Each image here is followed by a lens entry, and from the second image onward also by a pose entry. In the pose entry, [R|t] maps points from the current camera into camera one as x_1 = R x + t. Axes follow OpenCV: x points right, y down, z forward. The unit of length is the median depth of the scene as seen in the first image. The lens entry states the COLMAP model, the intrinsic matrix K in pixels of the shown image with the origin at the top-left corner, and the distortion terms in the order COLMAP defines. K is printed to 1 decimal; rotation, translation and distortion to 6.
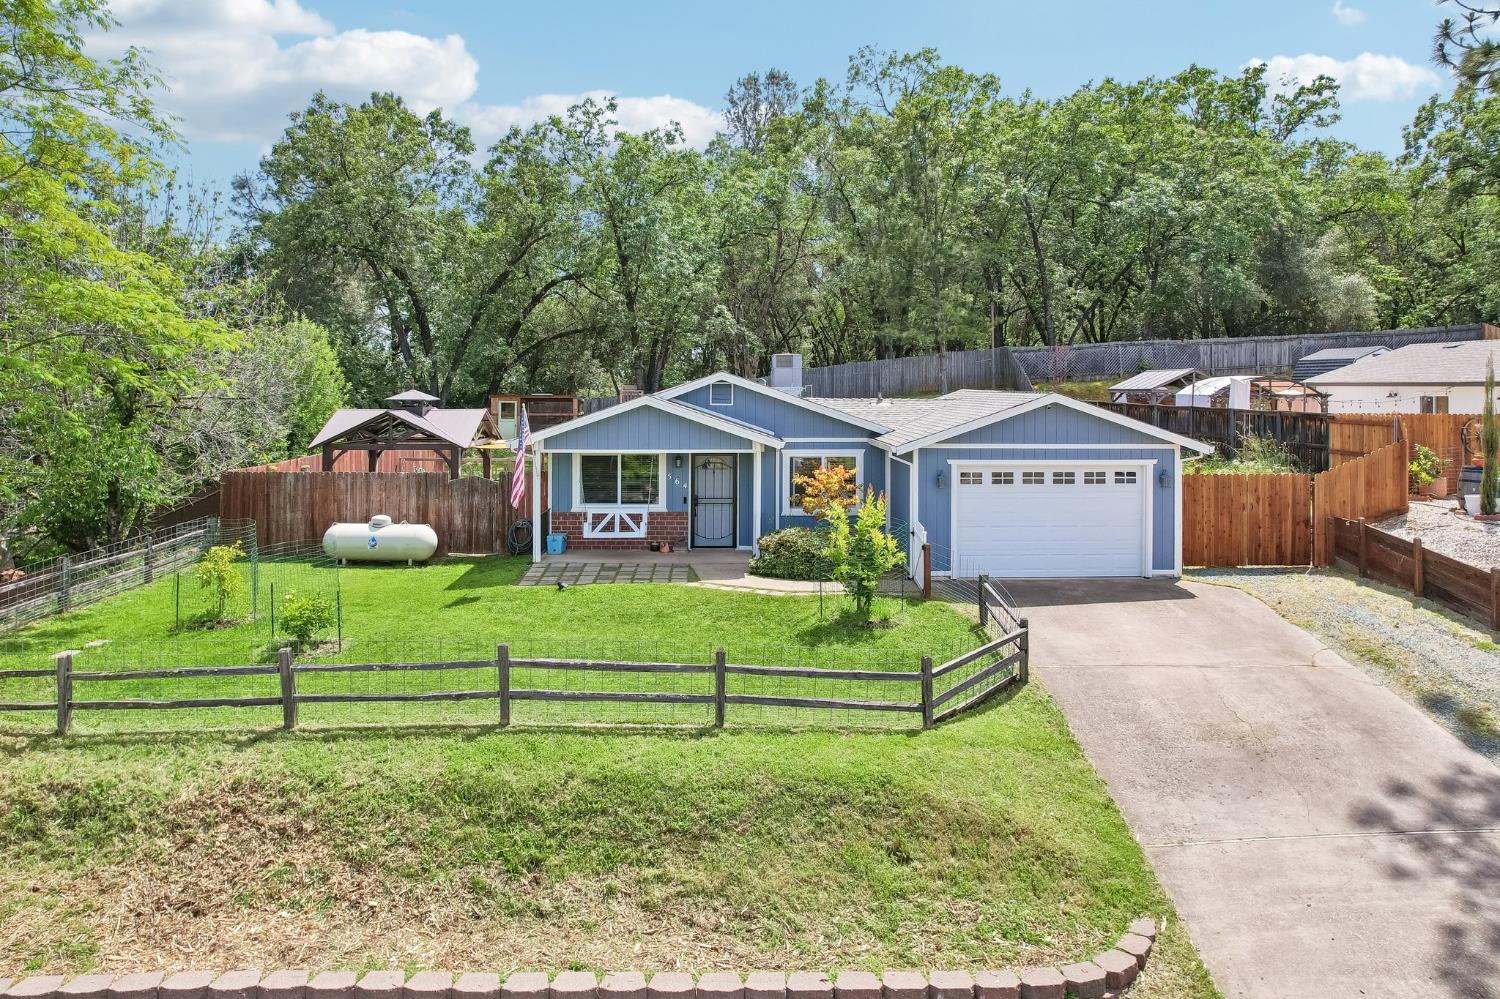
lens RADIAL K [[988.8, 0, 740.4], [0, 988.8, 381.6], [0, 0, 1]] dist [-0.059951, 0.045018]
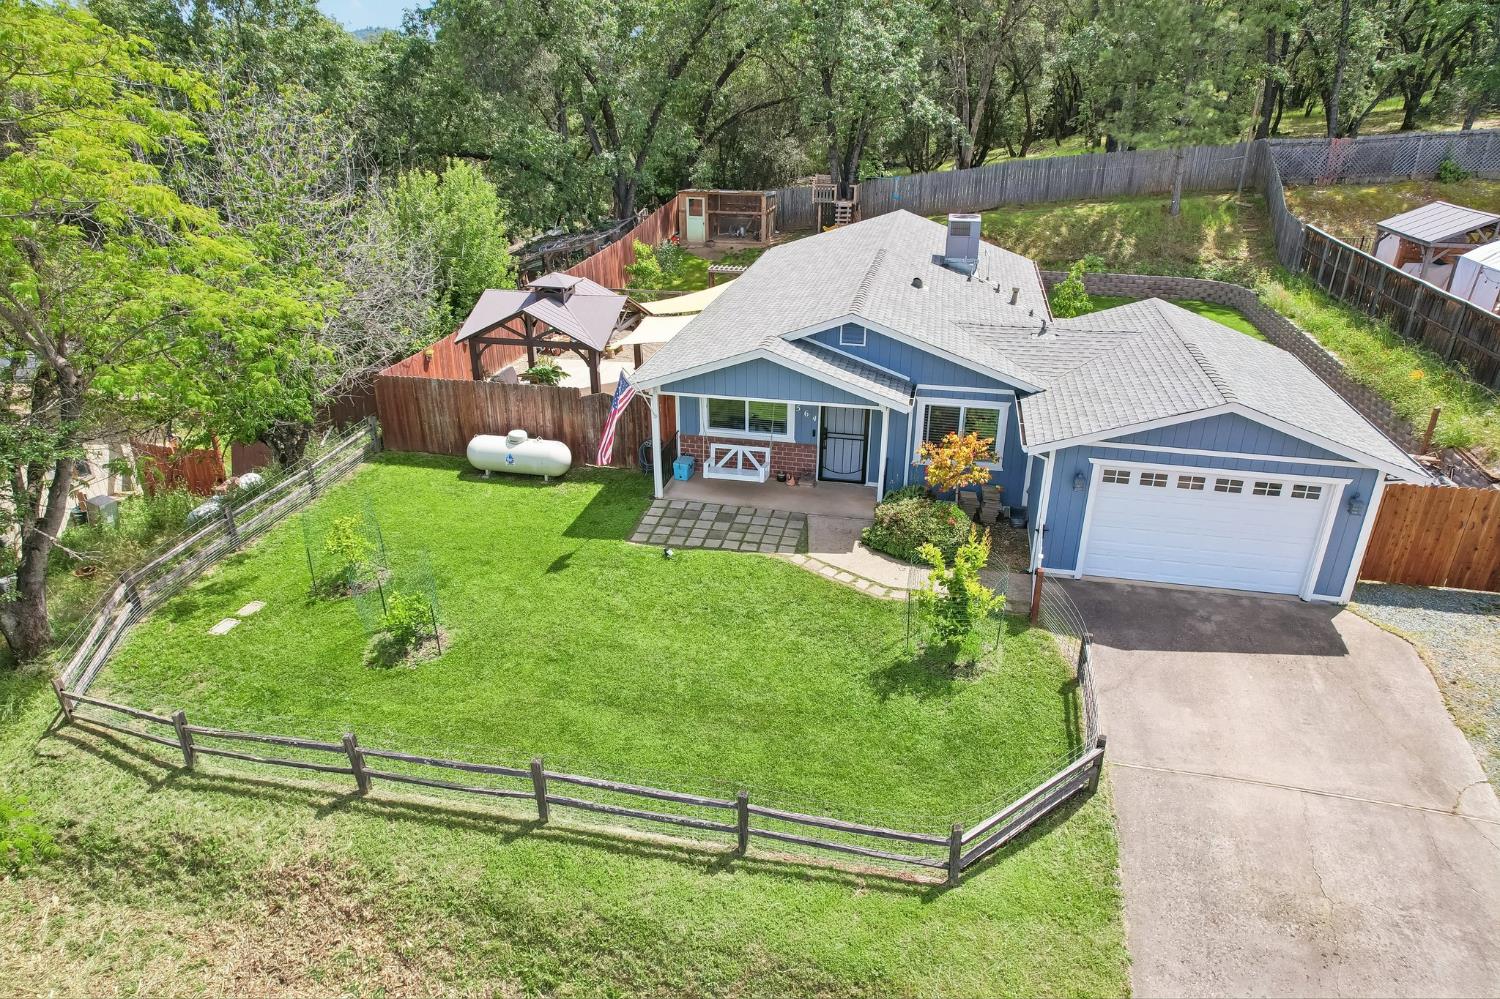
lens RADIAL K [[950.7, 0, 750.0], [0, 950.7, 499.5], [0, 0, 1]] dist [-0.064054, 0.056381]
pose [[0.972894, 0.095490, -0.210616, 0.142581], [0.001528, 0.908089, 0.418773, -0.353401], [0.231247, -0.407744, 0.883329, 0.255112]]
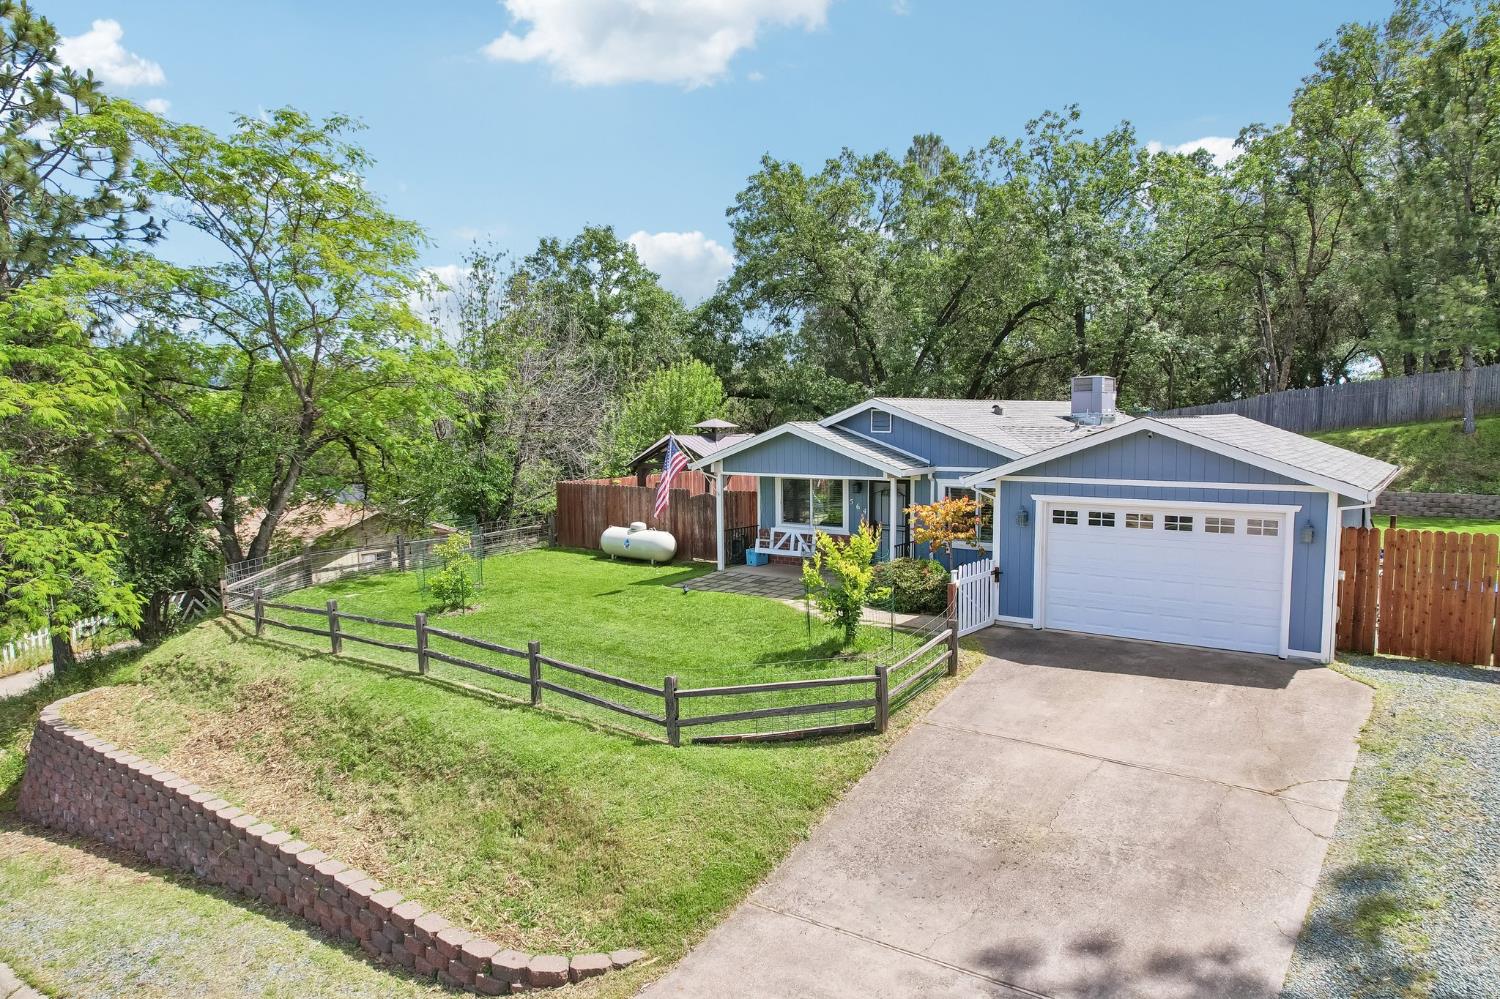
lens RADIAL K [[950.7, 0, 750.0], [0, 950.7, 499.5], [0, 0, 1]] dist [-0.064054, 0.056381]
pose [[0.788723, 0.043797, -0.613186, 0.787731], [0.015190, 0.995766, 0.090661, 0.003332], [0.614561, -0.080821, 0.784718, 0.254130]]
